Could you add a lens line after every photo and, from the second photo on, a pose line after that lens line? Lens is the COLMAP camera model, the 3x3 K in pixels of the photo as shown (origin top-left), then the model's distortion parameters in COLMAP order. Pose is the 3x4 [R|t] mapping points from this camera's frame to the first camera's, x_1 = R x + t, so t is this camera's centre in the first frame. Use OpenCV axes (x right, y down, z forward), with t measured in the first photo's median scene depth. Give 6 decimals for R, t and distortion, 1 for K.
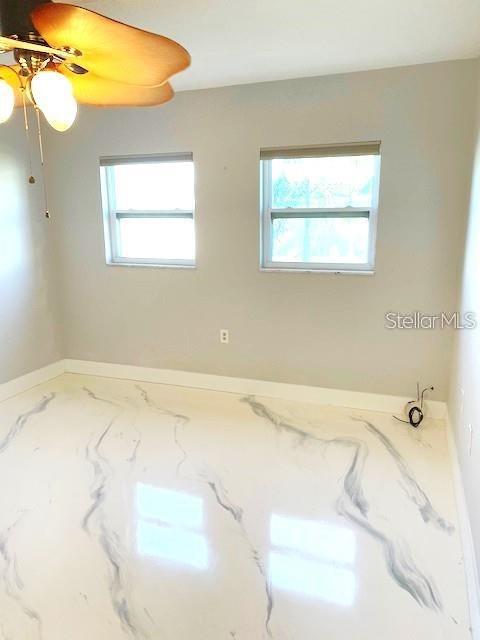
lens RADIAL K [[478.1, 0, 240.0], [0, 478.1, 320.0], [0, 0, 1]] dist [0.054584, -0.004781]
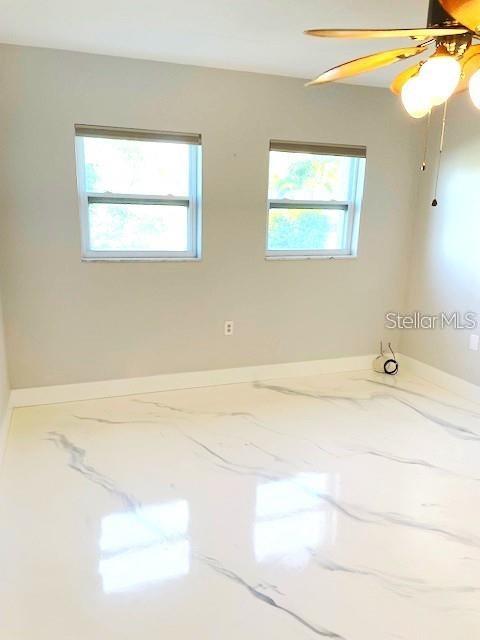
lens RADIAL K [[478.2, 0, 238.4], [0, 478.2, 328.1], [0, 0, 1]] dist [0.029772, -0.003983]
pose [[0.762795, -0.135097, 0.632370, -0.645344], [0.106023, 0.990827, 0.083786, -0.046581], [-0.637889, 0.003134, 0.770122, 0.231501]]
